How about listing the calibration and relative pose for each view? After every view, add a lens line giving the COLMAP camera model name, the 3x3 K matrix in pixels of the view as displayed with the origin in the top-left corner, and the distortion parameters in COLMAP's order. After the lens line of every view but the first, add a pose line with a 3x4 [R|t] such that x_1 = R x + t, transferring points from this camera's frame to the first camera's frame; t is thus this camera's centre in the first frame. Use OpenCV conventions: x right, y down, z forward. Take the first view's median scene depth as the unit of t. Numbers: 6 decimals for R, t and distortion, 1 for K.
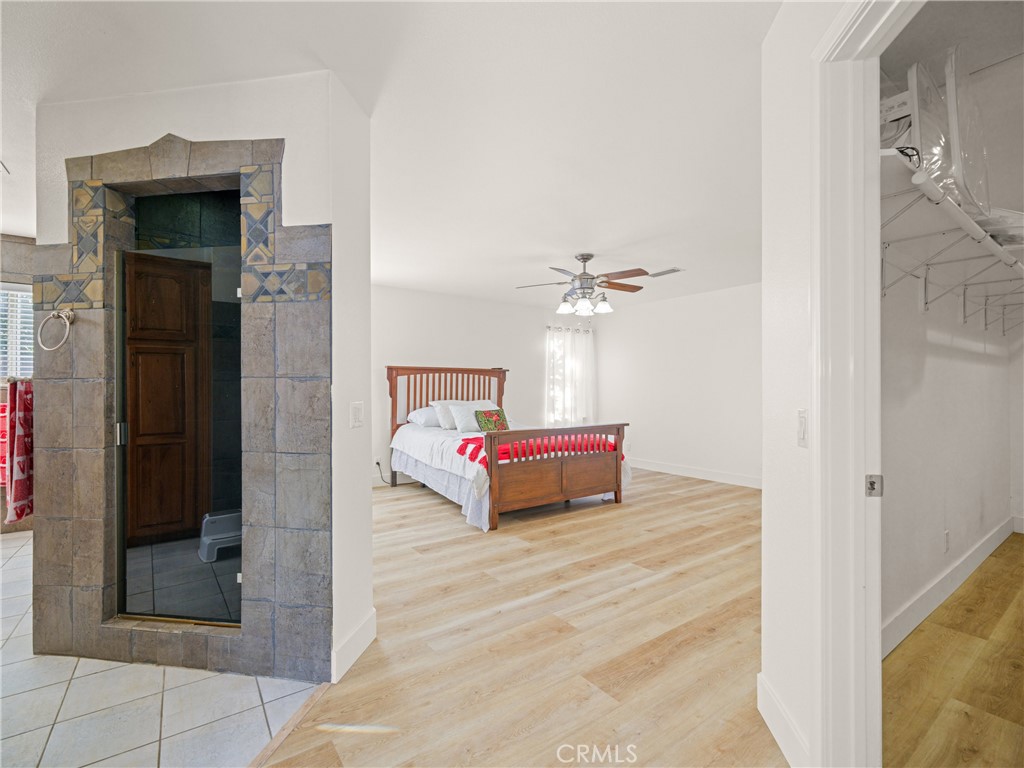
lens RADIAL K [[464.2, 0, 513.4], [0, 464.2, 387.8], [0, 0, 1]] dist [-0.002138, 0.000636]
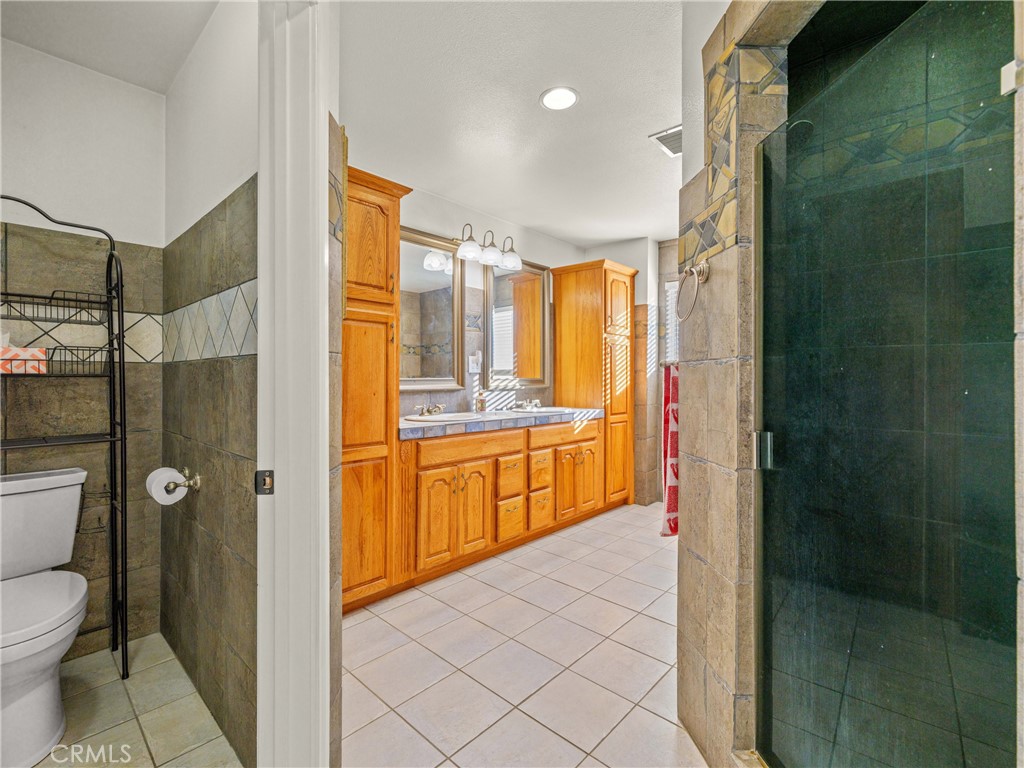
lens RADIAL K [[464.2, 0, 505.1], [0, 464.2, 376.2], [0, 0, 1]] dist [-0.002138, 0.000636]
pose [[0.186442, 0.000623, -0.982466, -0.254734], [-0.001462, 0.999999, 0.000357, 0.003796], [0.982465, 0.001370, 0.186443, 0.445760]]
